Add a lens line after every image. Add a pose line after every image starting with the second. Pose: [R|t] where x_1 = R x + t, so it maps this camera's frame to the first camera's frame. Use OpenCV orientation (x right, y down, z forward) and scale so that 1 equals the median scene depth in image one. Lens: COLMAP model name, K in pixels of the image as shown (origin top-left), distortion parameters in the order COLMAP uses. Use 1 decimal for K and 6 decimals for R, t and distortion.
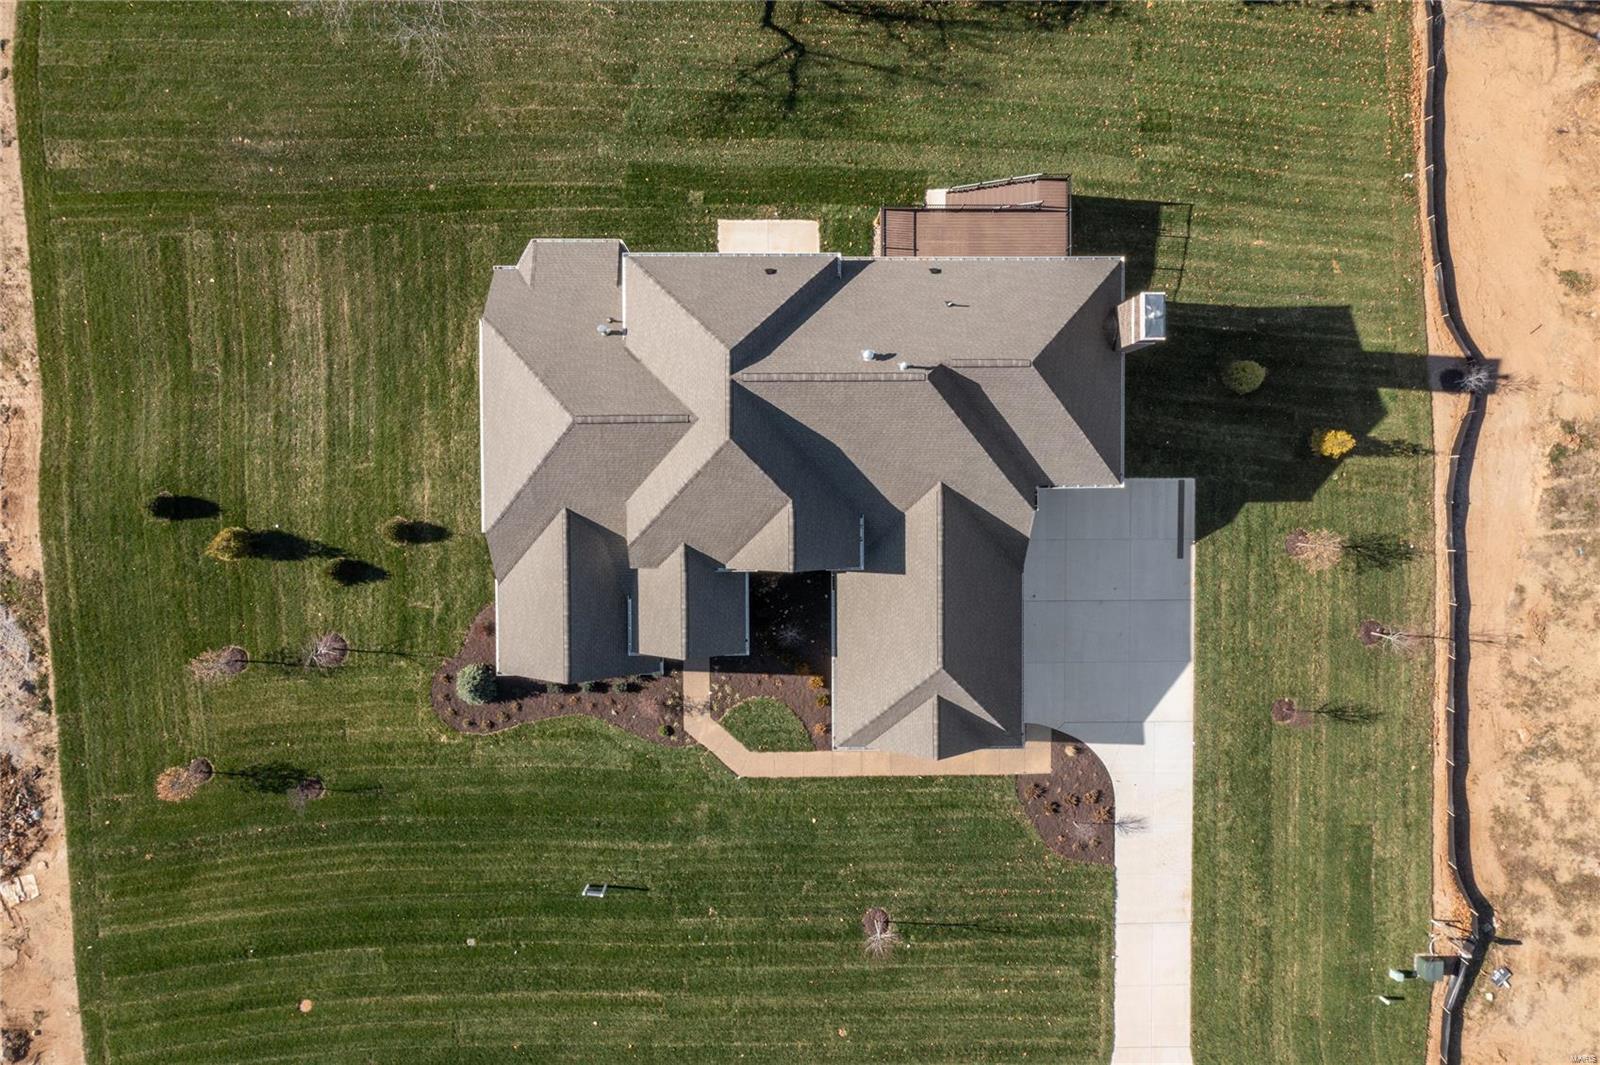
lens RADIAL K [[1273.0, 0, 798.6], [0, 1273.0, 527.1], [0, 0, 1]] dist [0.002652, 0.009724]
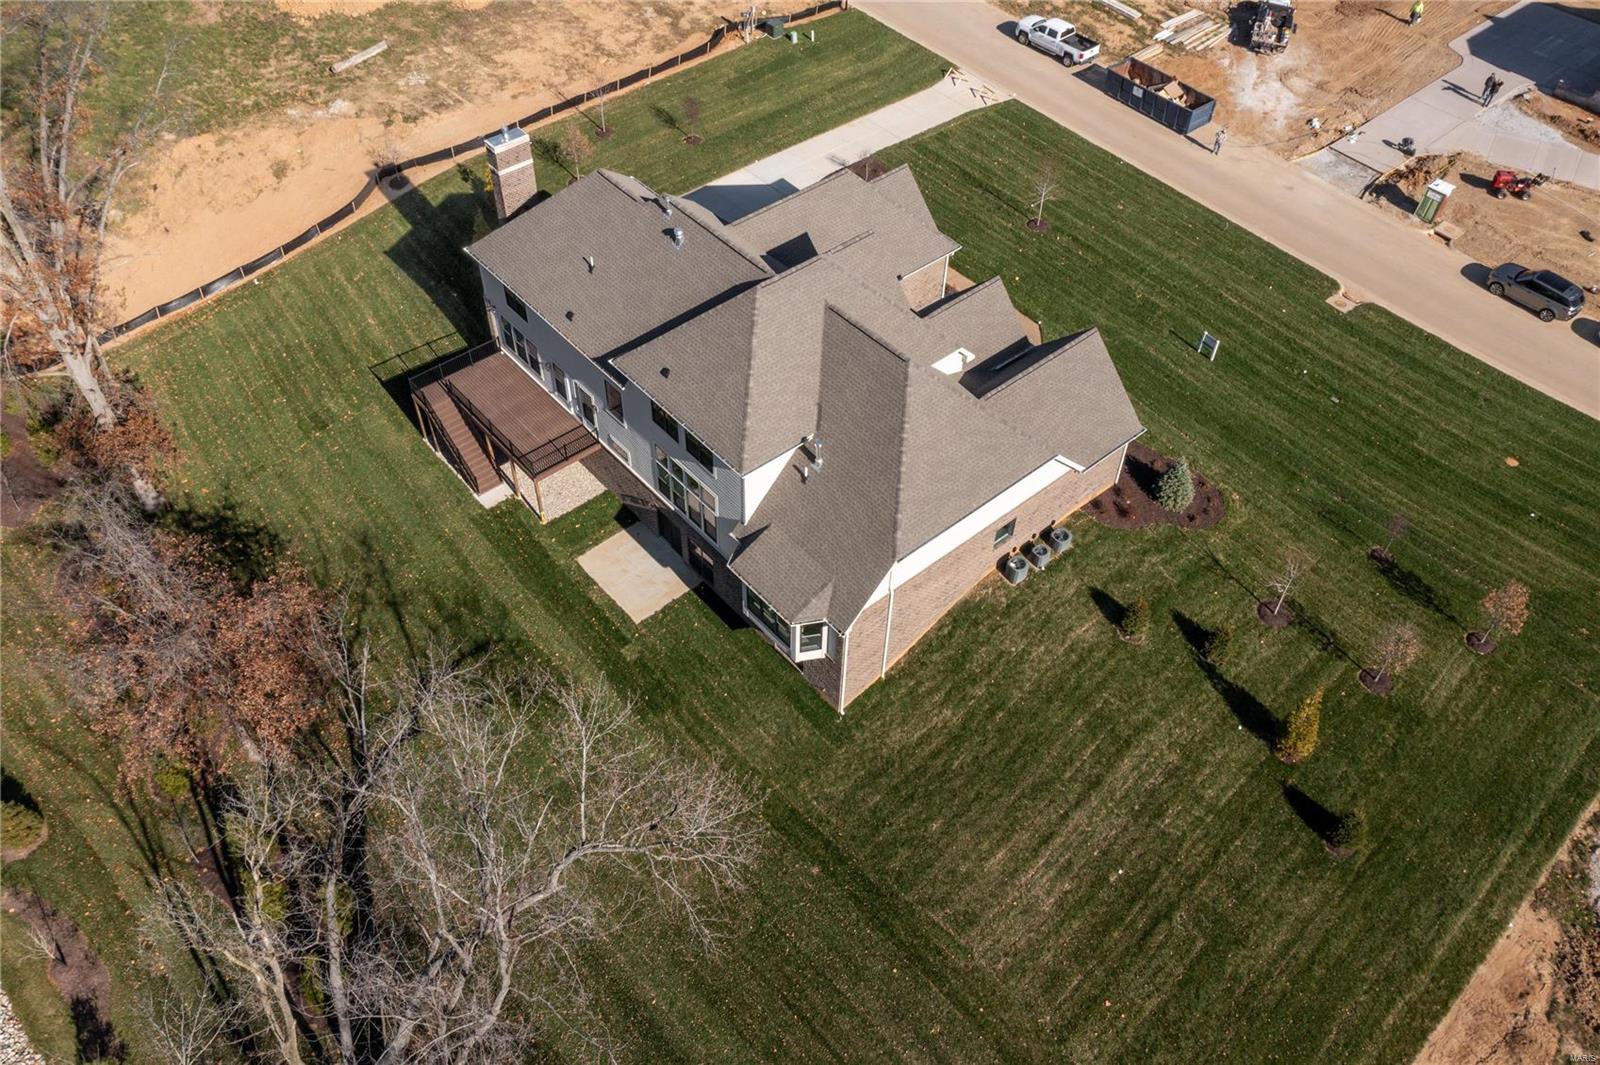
lens RADIAL K [[1273.0, 0, 801.8], [0, 1273.0, 530.0], [0, 0, 1]] dist [0.002652, 0.009724]
pose [[-0.646992, -0.585331, 0.488660, -0.551345], [0.762481, -0.492636, 0.419443, -0.506991], [-0.004781, 0.643971, 0.765035, 0.266415]]
